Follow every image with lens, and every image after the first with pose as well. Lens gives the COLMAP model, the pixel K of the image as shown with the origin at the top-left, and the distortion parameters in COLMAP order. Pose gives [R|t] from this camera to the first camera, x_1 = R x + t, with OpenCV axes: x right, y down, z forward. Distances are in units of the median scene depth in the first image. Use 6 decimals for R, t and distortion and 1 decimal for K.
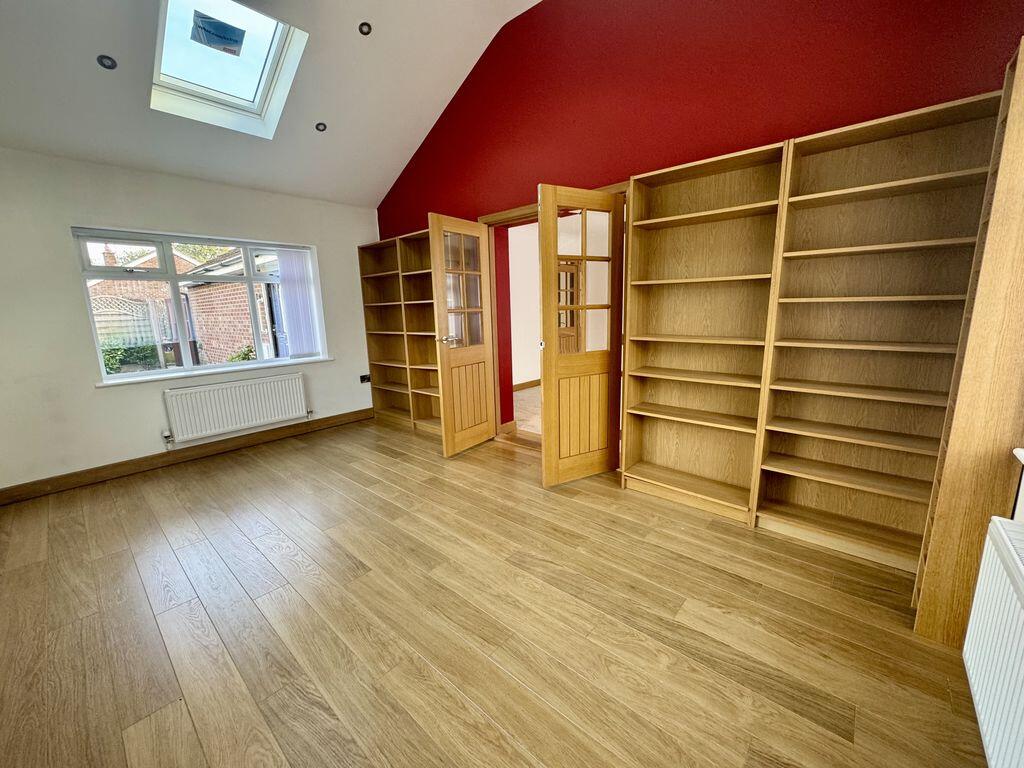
lens RADIAL K [[409.1, 0, 511.0], [0, 409.1, 385.4], [0, 0, 1]] dist [0.002686, 0.000368]
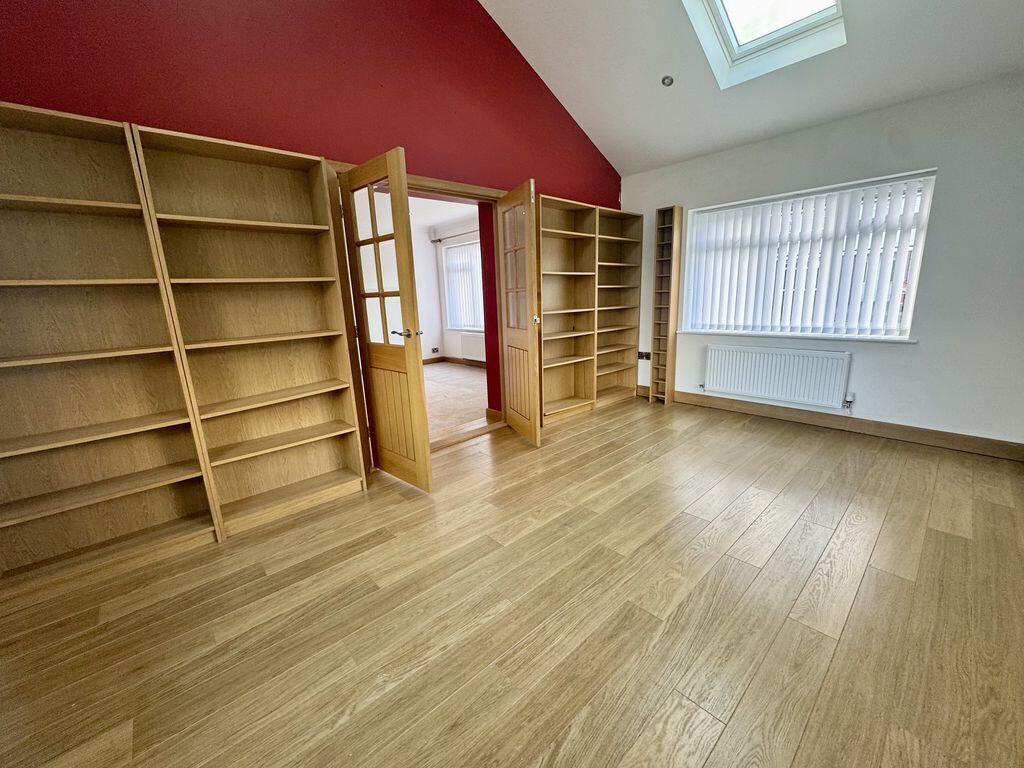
lens RADIAL K [[409.1, 0, 511.4], [0, 409.1, 383.8], [0, 0, 1]] dist [0.002686, 0.000368]
pose [[0.107872, -0.192439, 0.975362, -1.128466], [0.216990, 0.961990, 0.165802, -0.142235], [-0.970195, 0.193758, 0.145529, 0.973095]]
